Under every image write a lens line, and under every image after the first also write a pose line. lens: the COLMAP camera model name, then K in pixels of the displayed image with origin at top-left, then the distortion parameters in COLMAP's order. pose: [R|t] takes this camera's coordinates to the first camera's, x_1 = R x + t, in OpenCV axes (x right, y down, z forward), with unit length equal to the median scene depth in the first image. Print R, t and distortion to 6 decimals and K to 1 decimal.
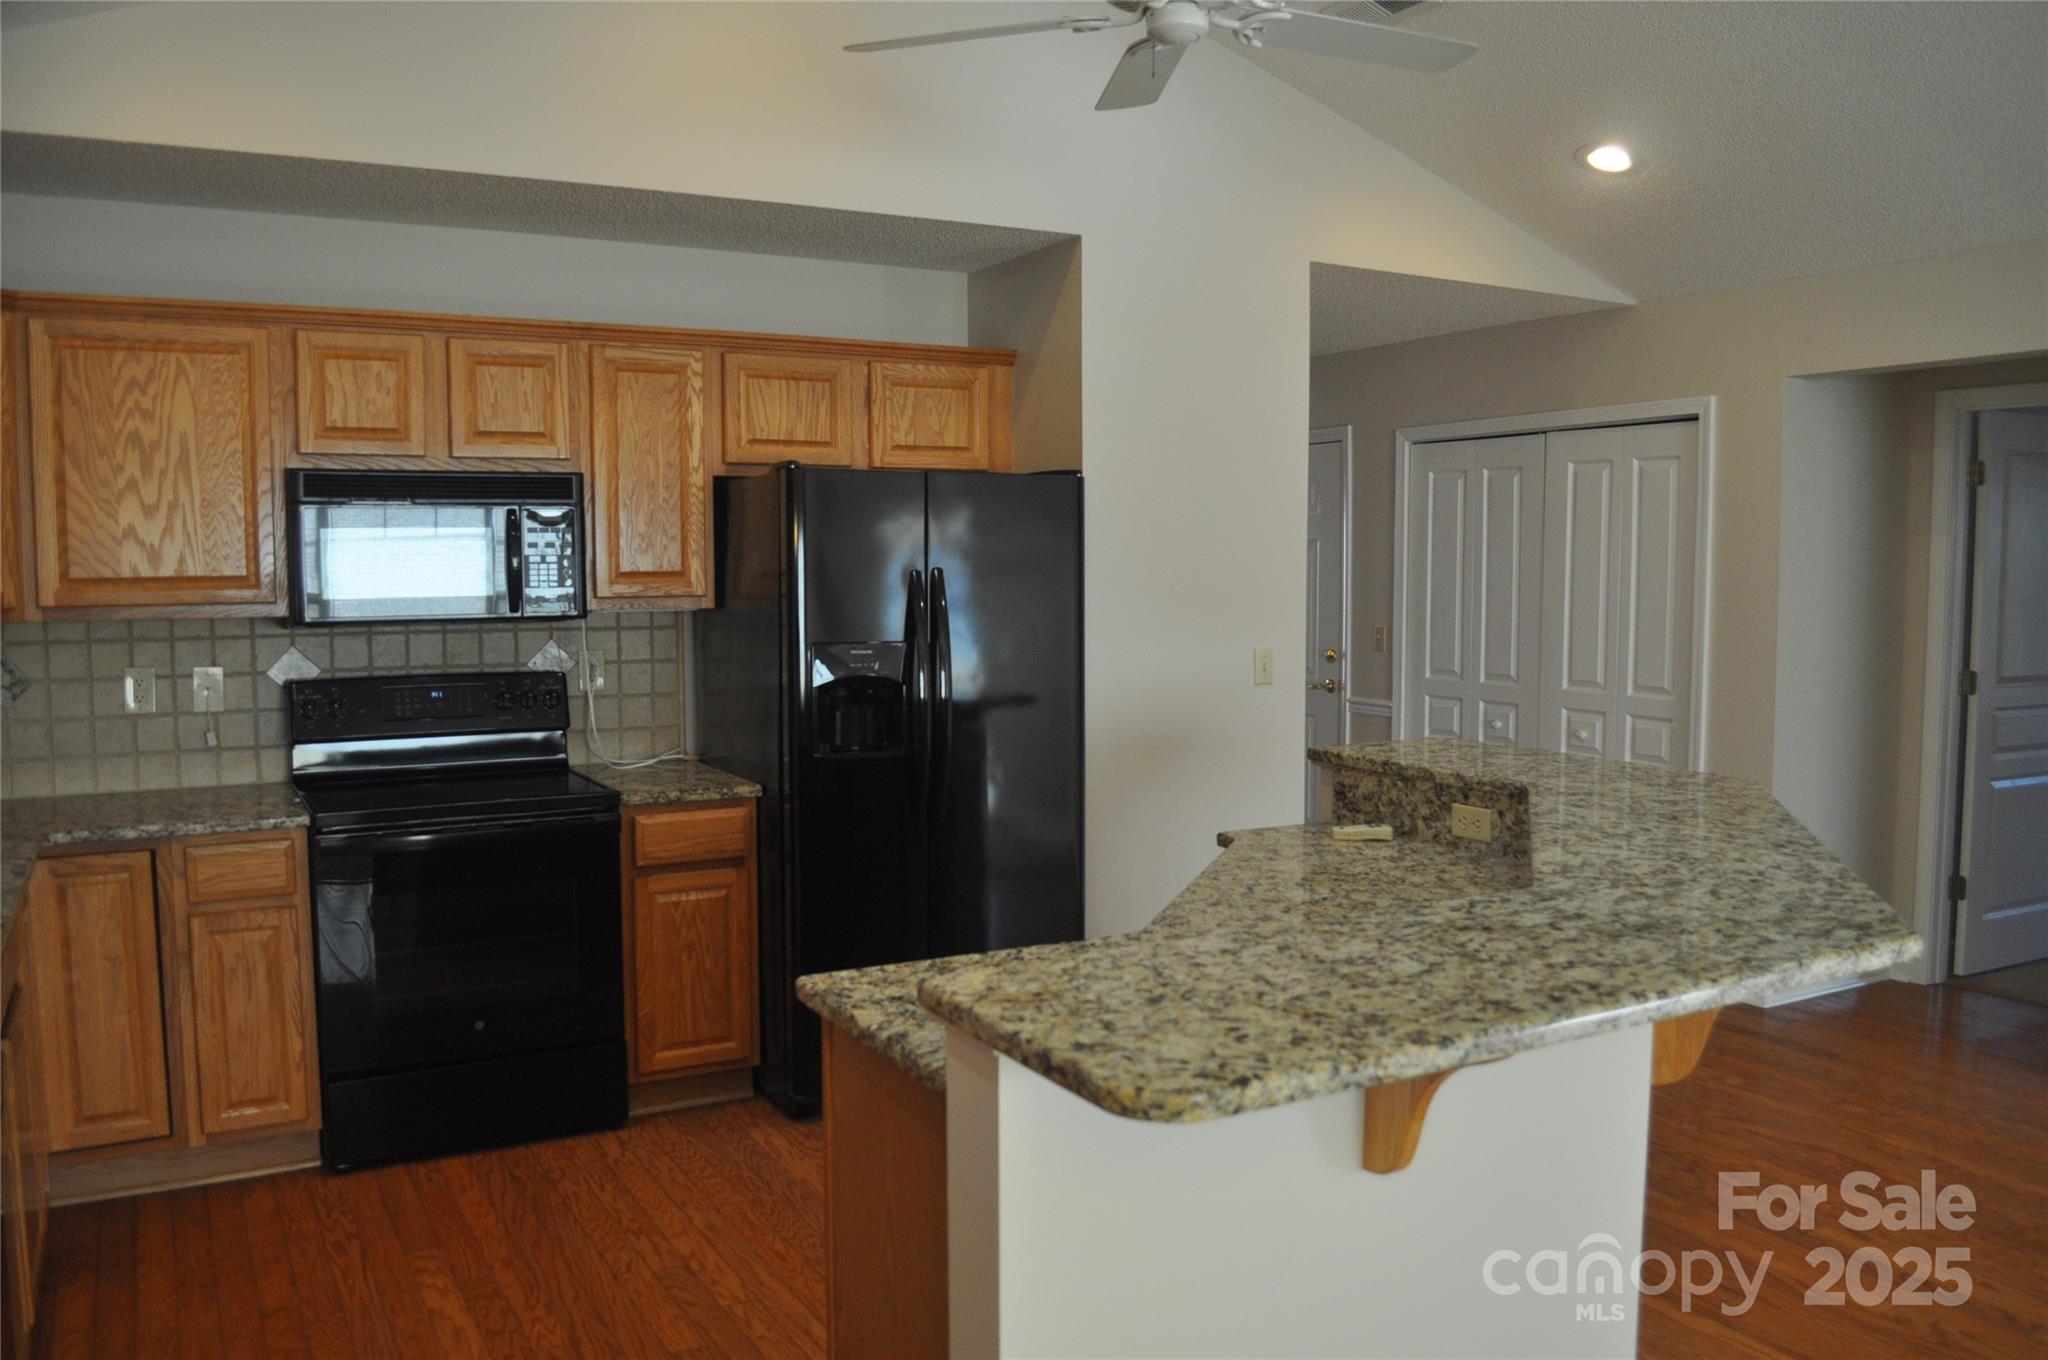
lens RADIAL K [[1616.2, 0, 1024.0], [0, 1616.2, 680.0], [0, 0, 1]] dist [-0.047887, -0.001478]
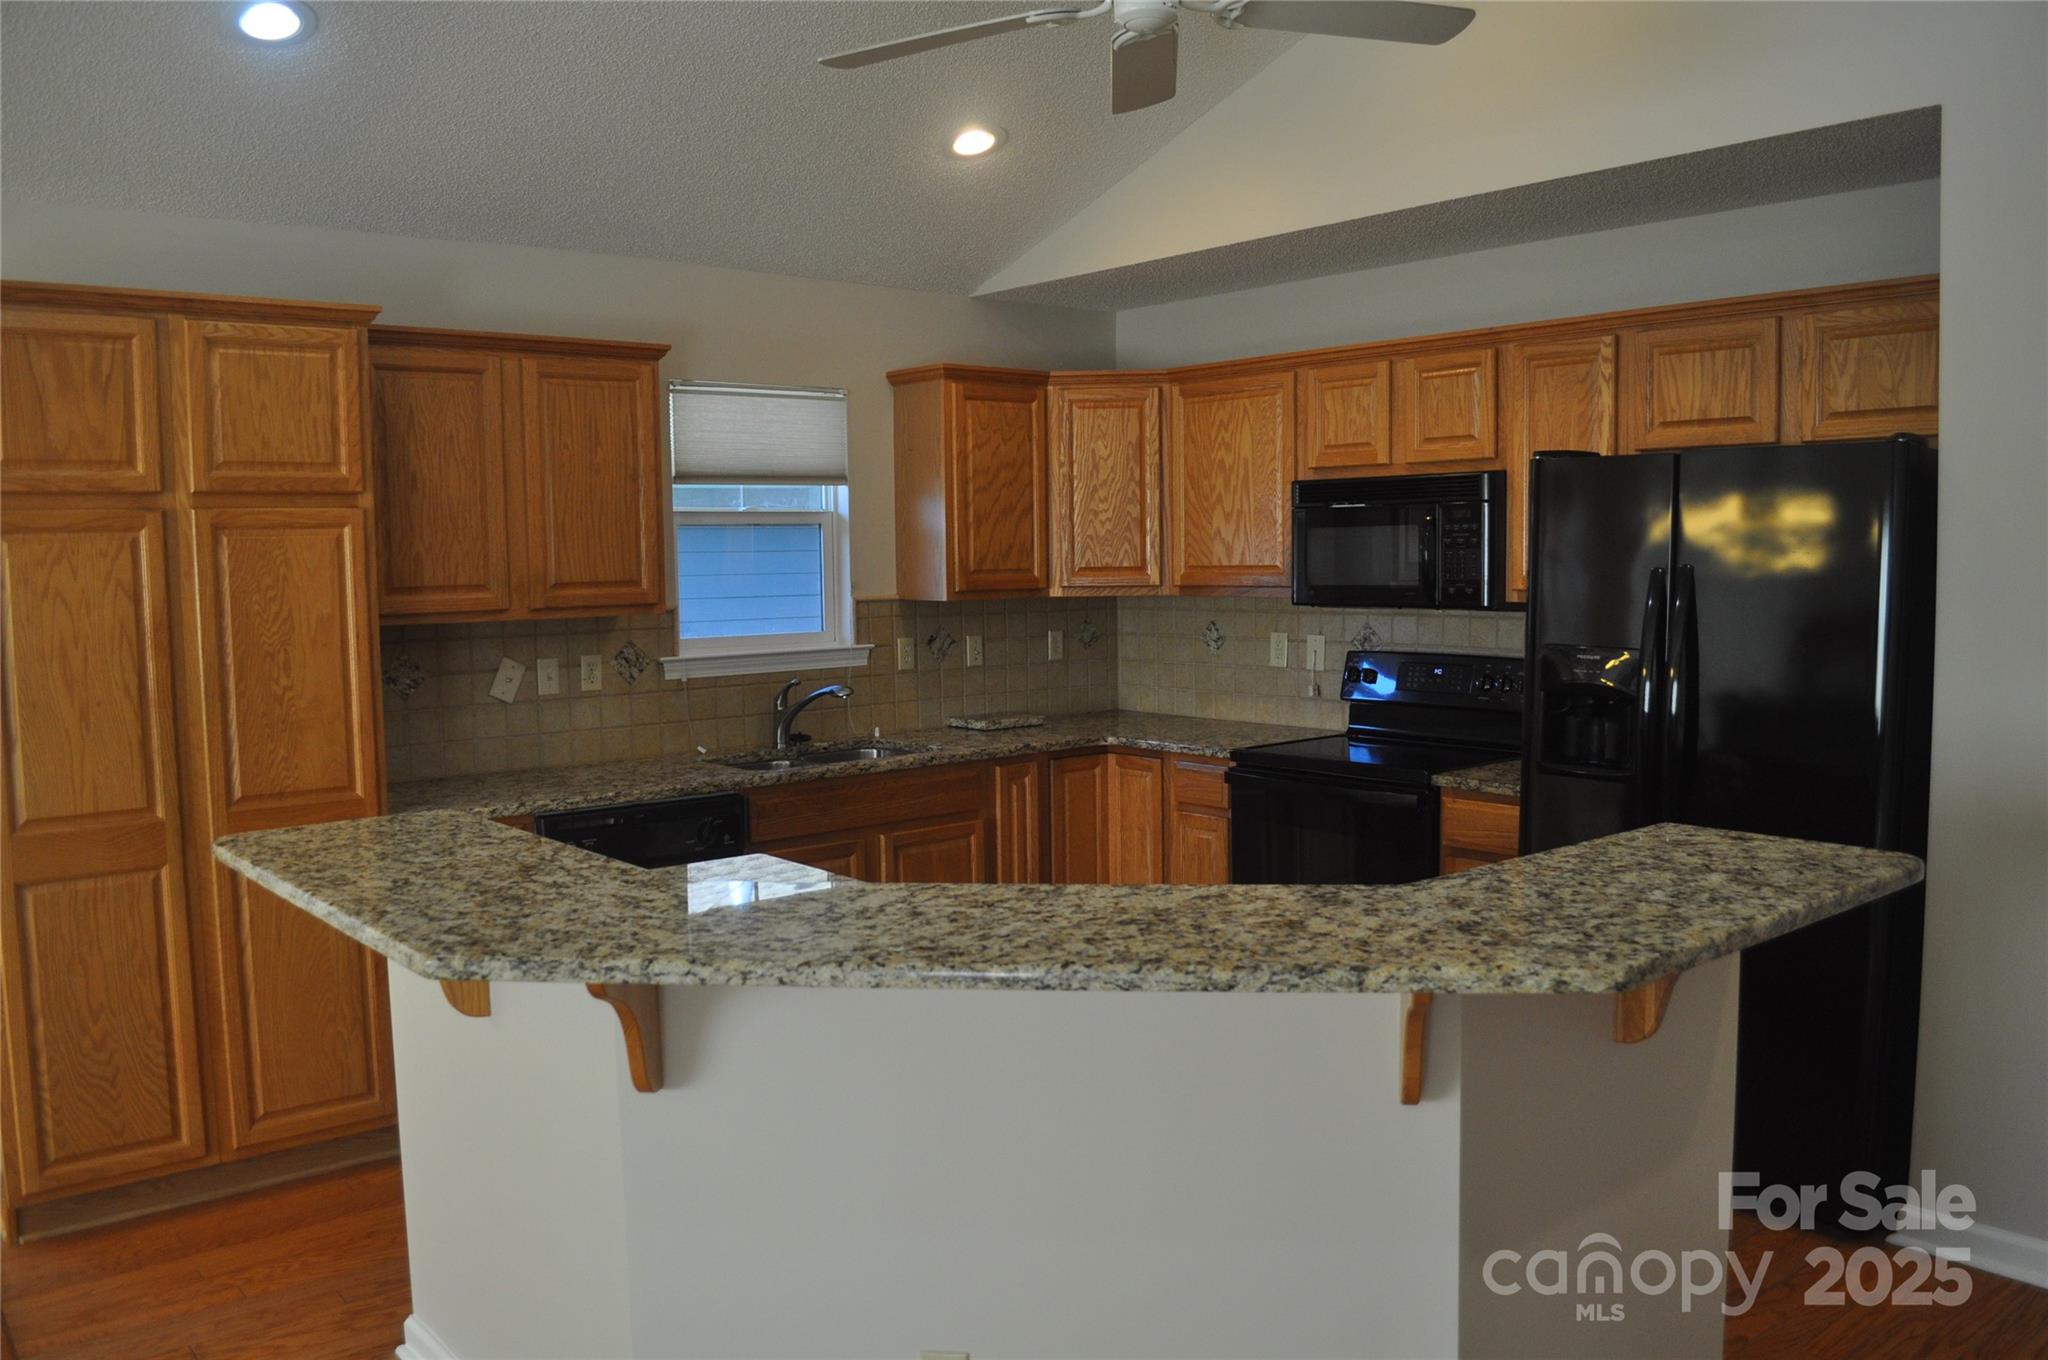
lens RADIAL K [[1616.2, 0, 1024.0], [0, 1616.2, 680.0], [0, 0, 1]] dist [-0.047887, -0.001478]
pose [[0.197864, 0.083185, -0.976693, 0.740712], [-0.057114, 0.995678, 0.073231, -0.055046], [0.978564, 0.041293, 0.201760, 0.522304]]
